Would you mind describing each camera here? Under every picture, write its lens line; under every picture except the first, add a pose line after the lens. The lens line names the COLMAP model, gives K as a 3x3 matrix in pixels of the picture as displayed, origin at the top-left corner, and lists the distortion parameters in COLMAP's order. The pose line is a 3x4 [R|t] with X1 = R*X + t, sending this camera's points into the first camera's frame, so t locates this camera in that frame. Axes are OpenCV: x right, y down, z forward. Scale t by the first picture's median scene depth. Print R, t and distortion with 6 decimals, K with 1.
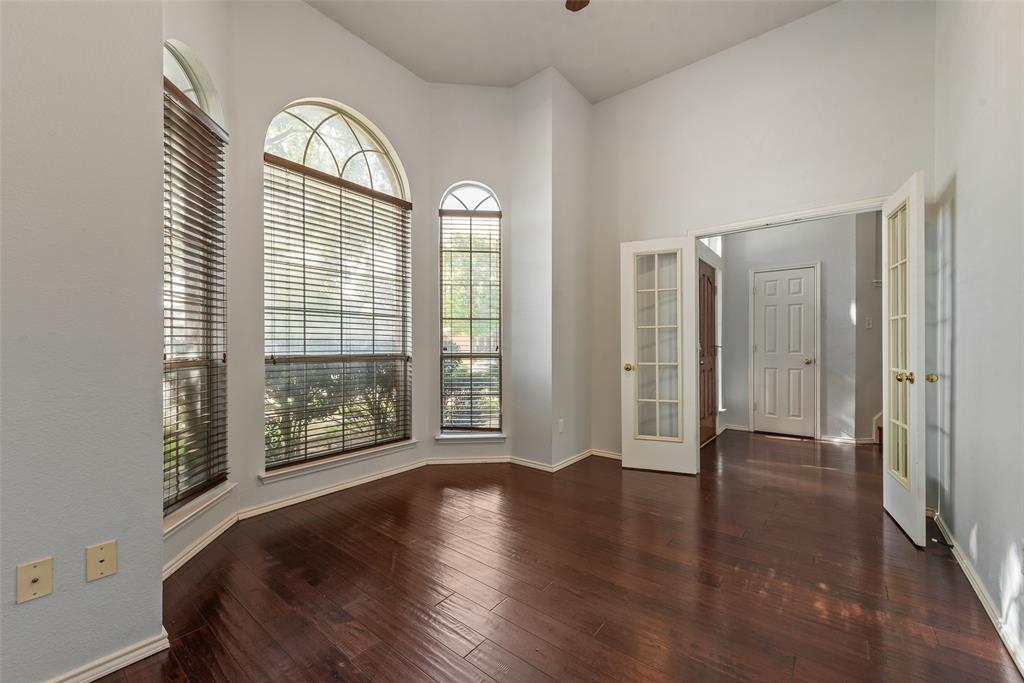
lens RADIAL K [[401.0, 0, 511.8], [0, 401.0, 341.6], [0, 0, 1]] dist [0.002889, -0.000114]
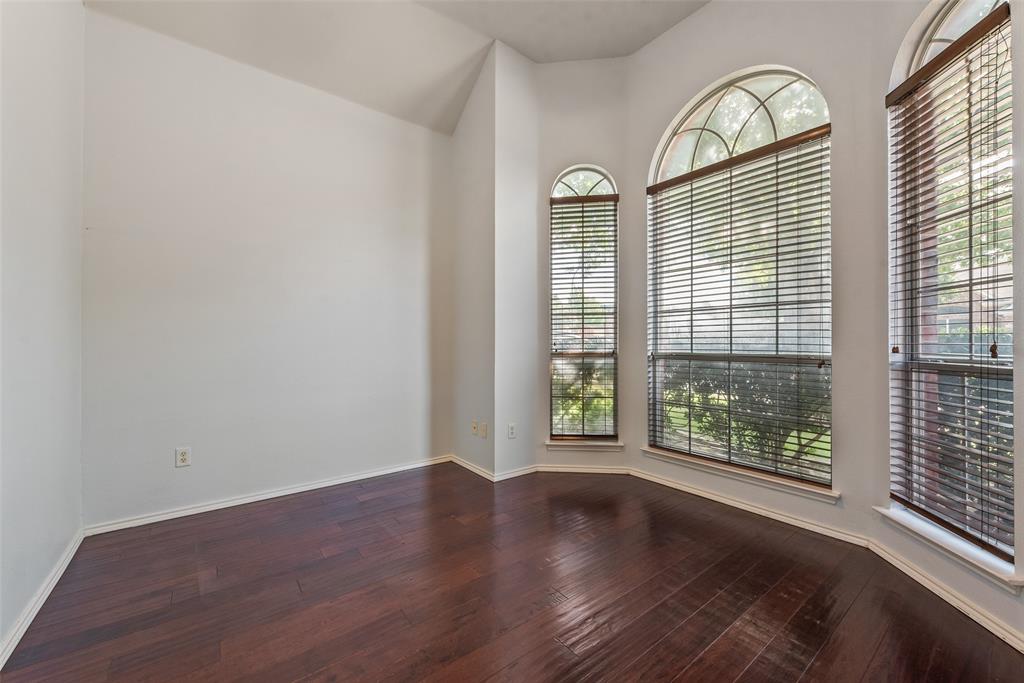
lens RADIAL K [[401.0, 0, 512.8], [0, 401.0, 346.7], [0, 0, 1]] dist [0.002889, -0.000114]
pose [[-0.243176, -0.004514, -0.969972, 0.578316], [0.001080, 0.999987, -0.004924, 0.020529], [0.969982, -0.002245, -0.243168, 0.767460]]
